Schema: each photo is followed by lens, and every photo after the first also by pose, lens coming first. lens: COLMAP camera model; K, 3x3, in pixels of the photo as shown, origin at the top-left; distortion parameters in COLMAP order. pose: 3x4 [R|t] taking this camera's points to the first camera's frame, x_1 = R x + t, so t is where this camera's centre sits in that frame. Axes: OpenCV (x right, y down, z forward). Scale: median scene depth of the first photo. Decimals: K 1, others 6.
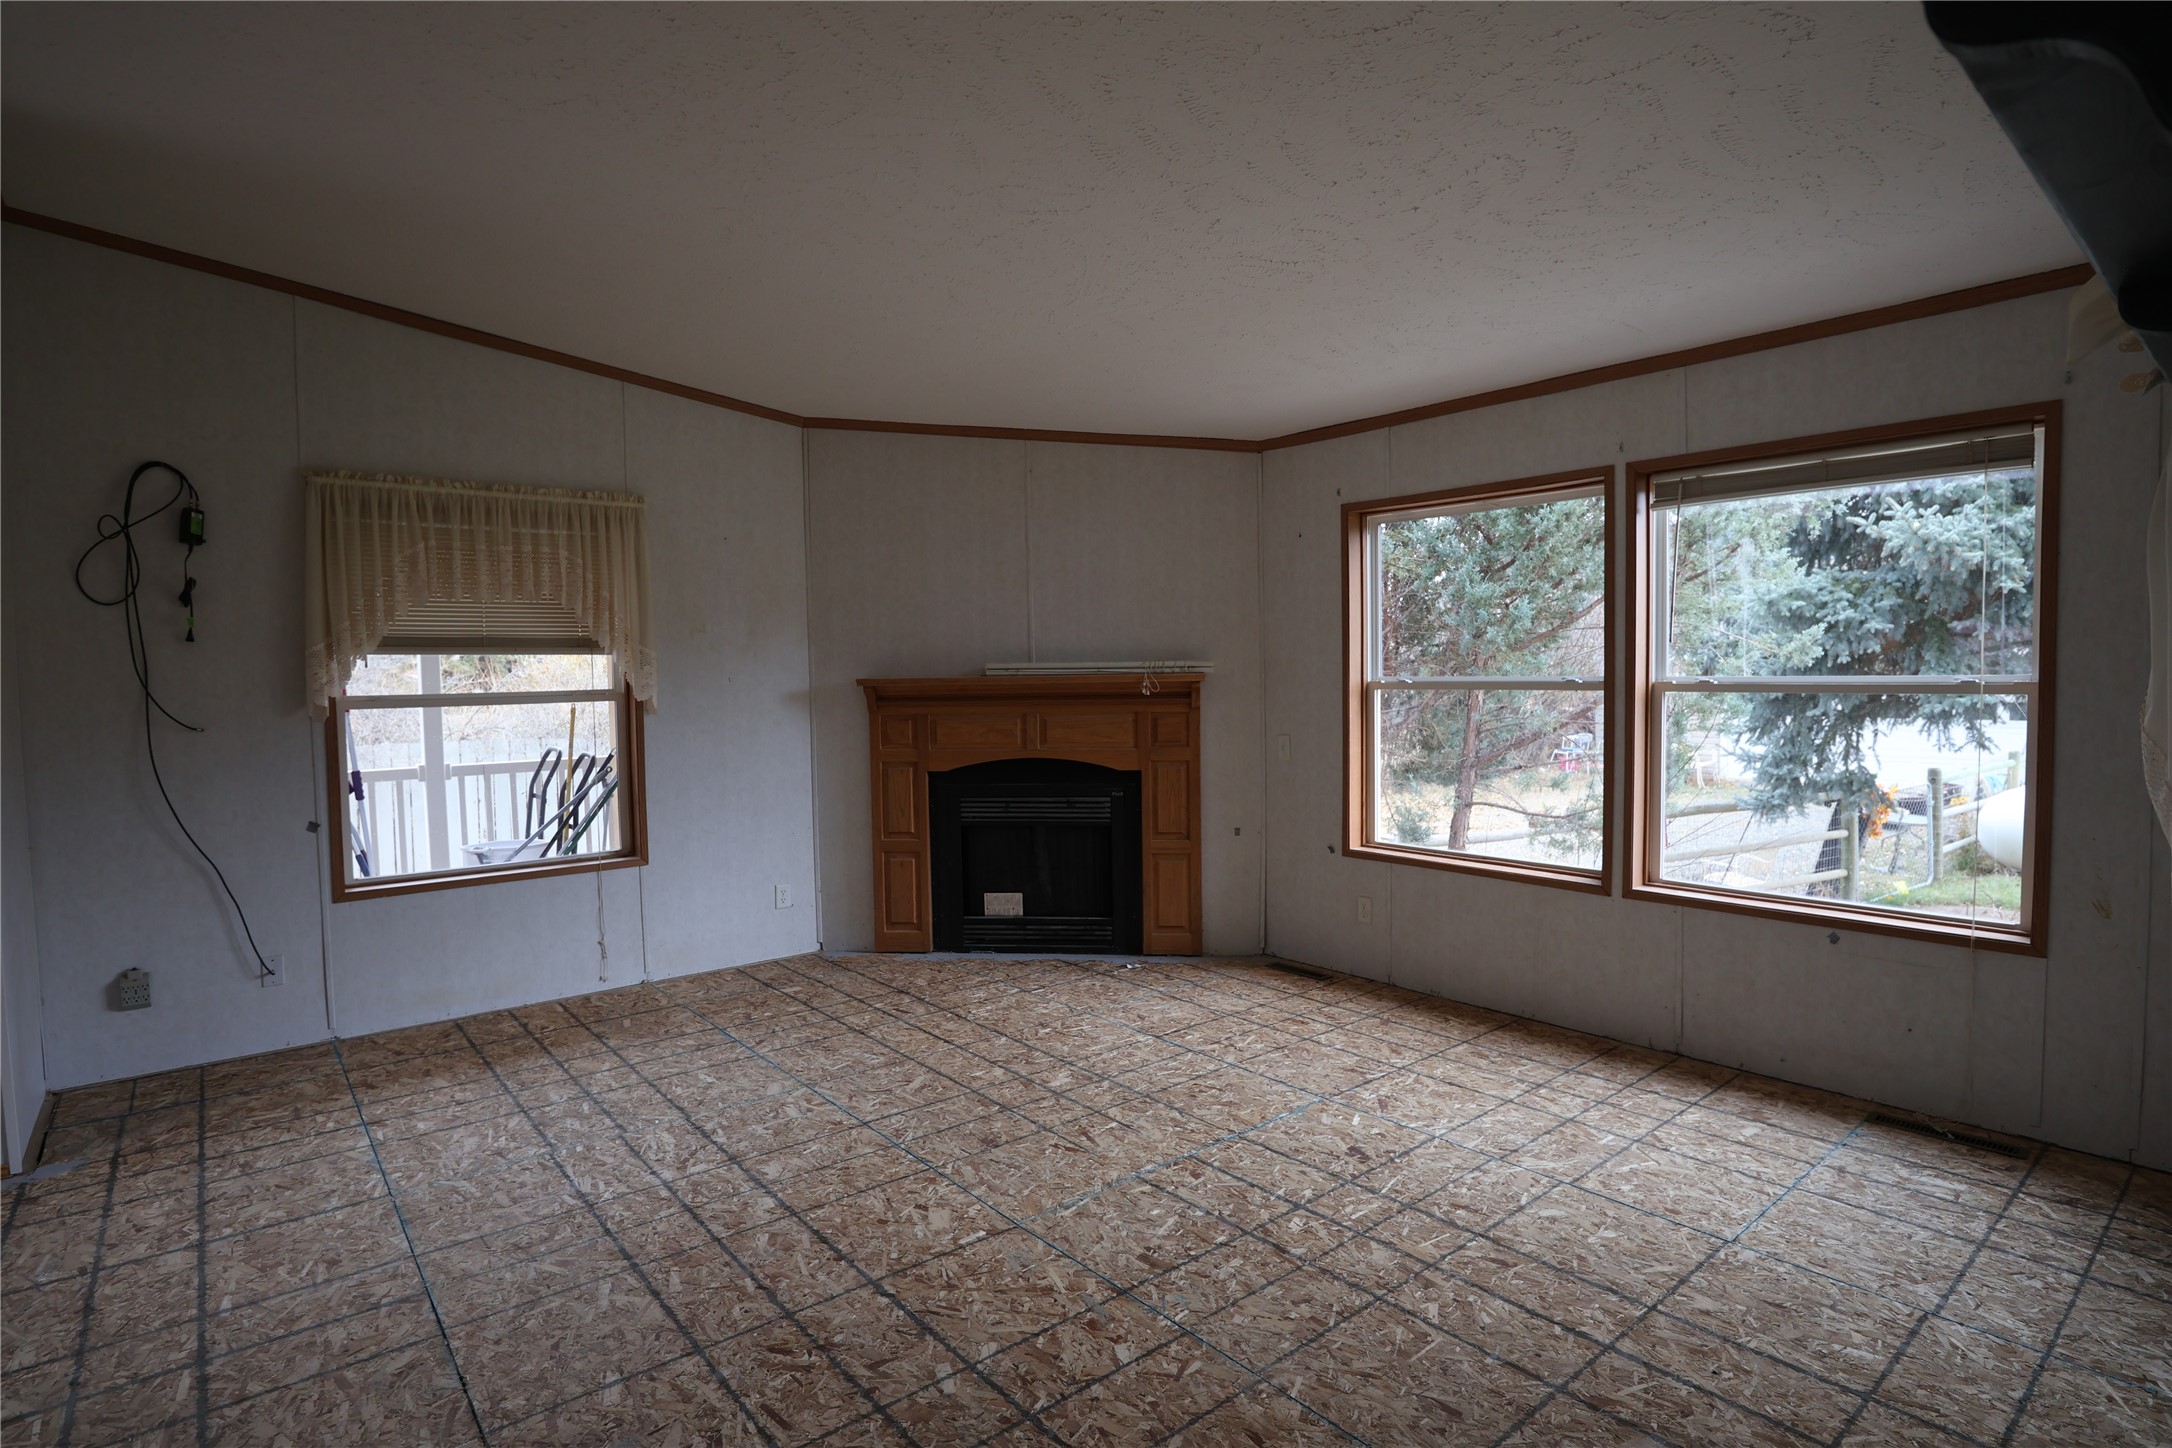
lens RADIAL K [[1101.7, 0, 1088.2], [0, 1101.7, 723.5], [0, 0, 1]] dist [-0.045610, 0.010219]
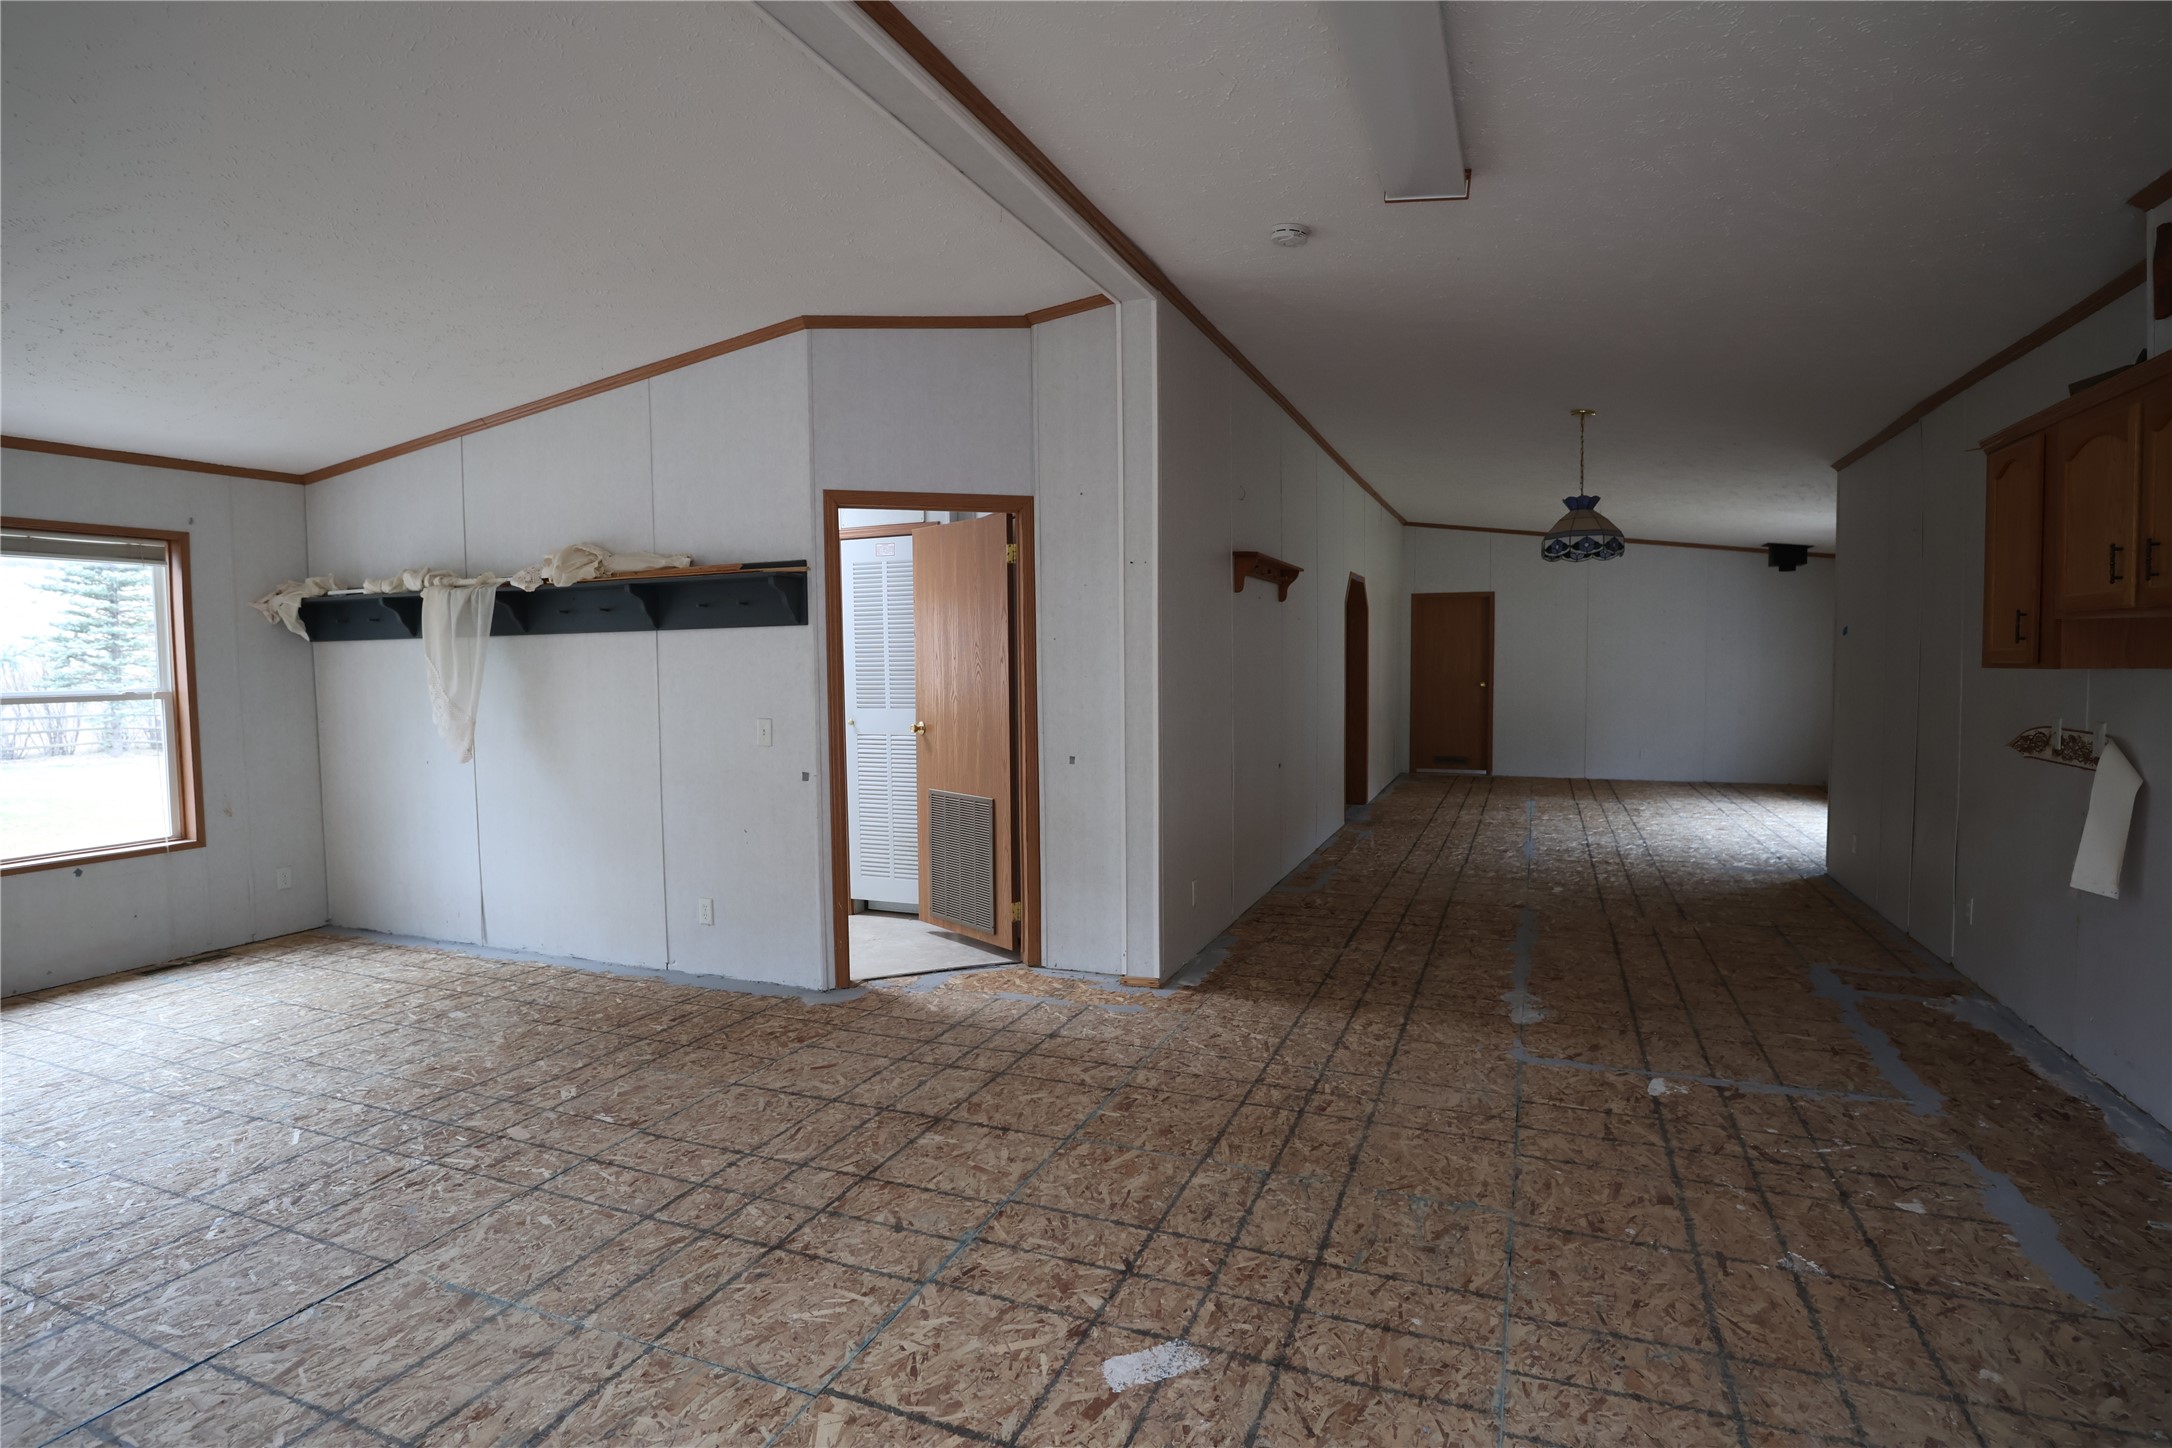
lens RADIAL K [[1101.7, 0, 1088.2], [0, 1101.7, 723.5], [0, 0, 1]] dist [-0.045610, 0.010219]
pose [[-0.472289, -0.029519, 0.880949, -0.951979], [0.064481, 0.995604, 0.067930, -0.006765], [-0.879082, 0.088887, -0.468310, 0.371278]]
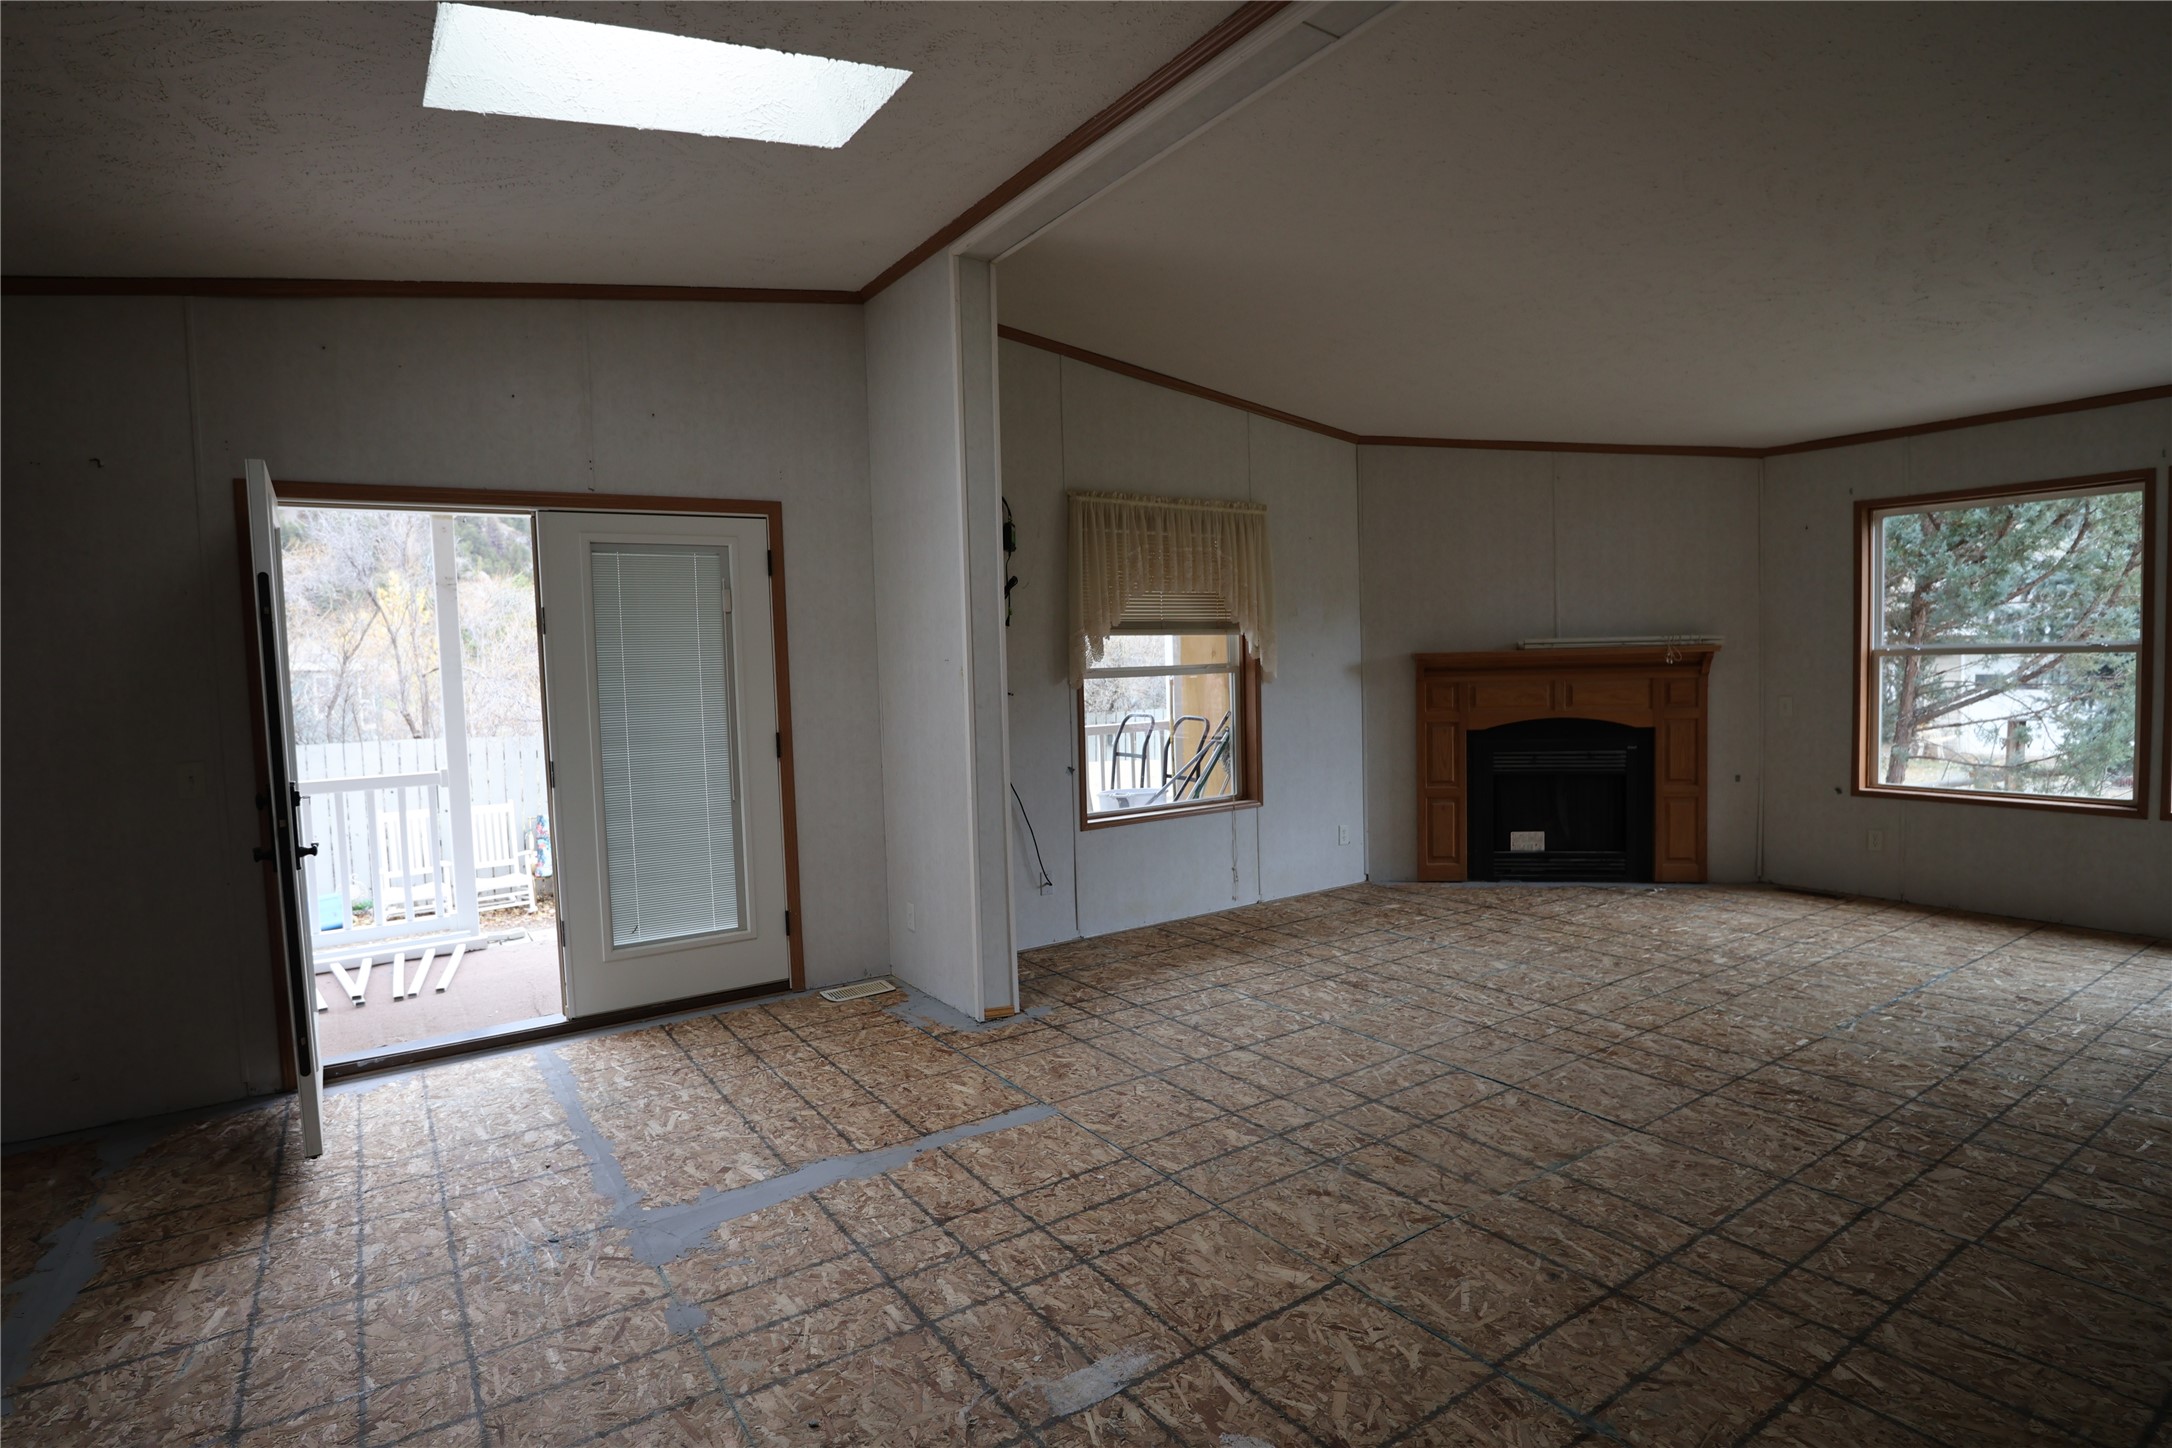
lens RADIAL K [[1108.1, 0, 1091.2], [0, 1108.1, 723.4], [0, 0, 1]] dist [-0.044671, 0.010060]
pose [[0.995399, -0.007908, -0.095492, -0.547093], [0.008921, 0.999908, 0.010193, 0.025612], [0.095403, -0.010998, 0.995378, -0.290736]]
